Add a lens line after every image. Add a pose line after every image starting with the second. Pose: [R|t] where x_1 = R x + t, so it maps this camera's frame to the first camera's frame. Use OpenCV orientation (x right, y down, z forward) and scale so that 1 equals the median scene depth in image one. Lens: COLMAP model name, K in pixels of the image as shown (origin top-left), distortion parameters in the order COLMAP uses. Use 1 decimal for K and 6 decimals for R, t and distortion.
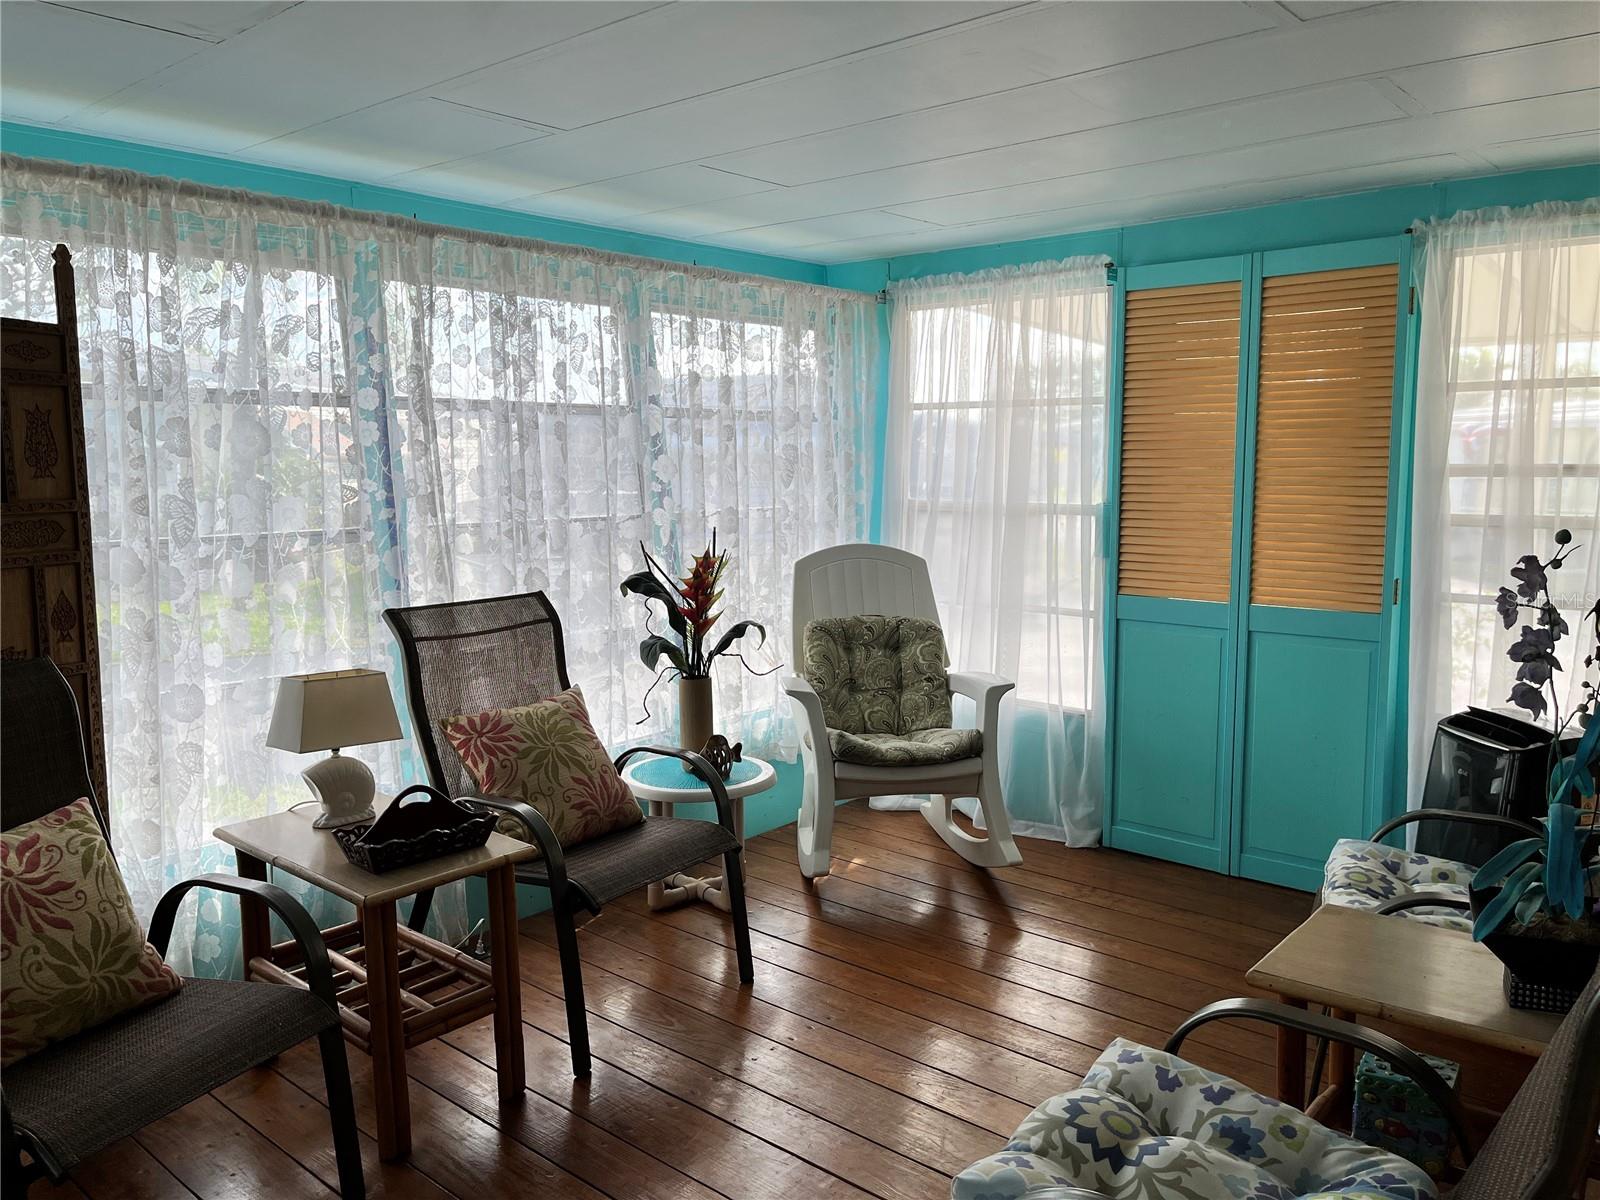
lens RADIAL K [[1228.8, 0, 800.0], [0, 1228.8, 600.0], [0, 0, 1]] dist [-0.005847, -0.005698]
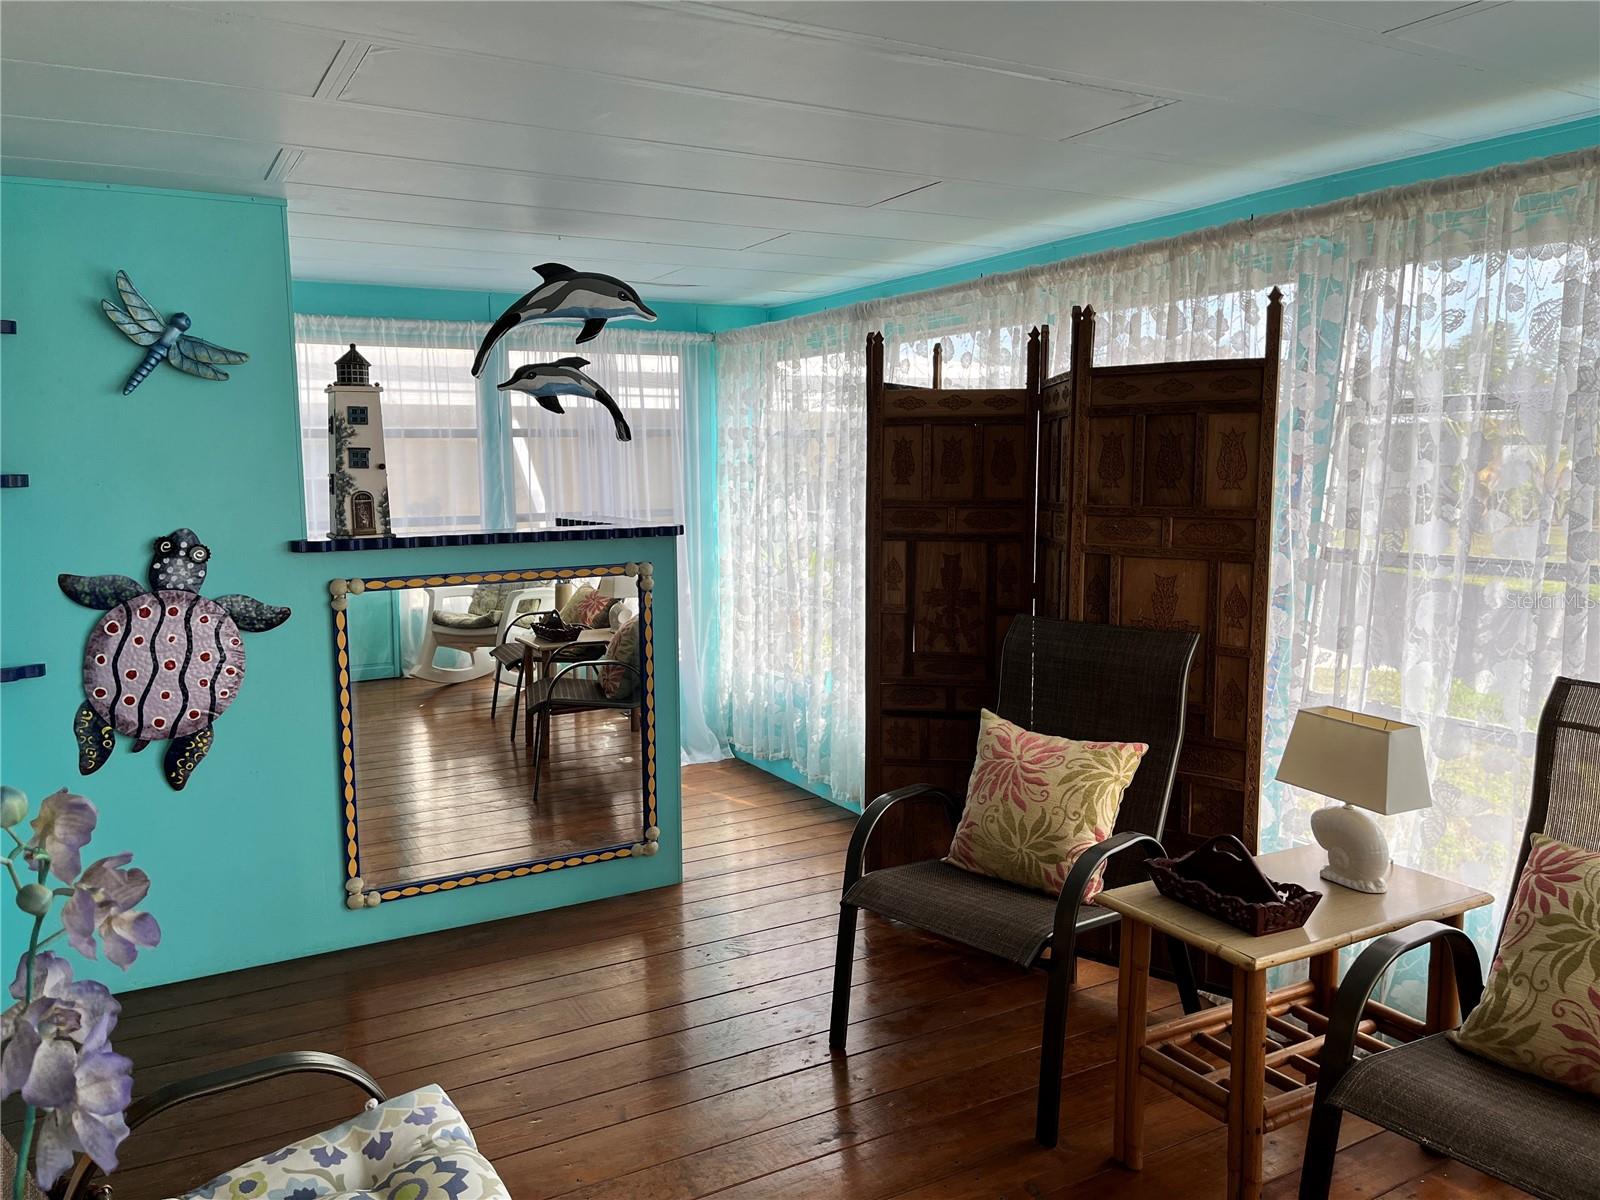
lens RADIAL K [[1215.0, 0, 800.0], [0, 1215.0, 600.0], [0, 0, 1]] dist [0.029580, -0.004697]
pose [[-0.336798, 0.119832, -0.933921, 0.642936], [-0.100727, 0.981591, 0.162274, -0.141720], [0.936174, 0.148725, -0.318527, 0.980290]]
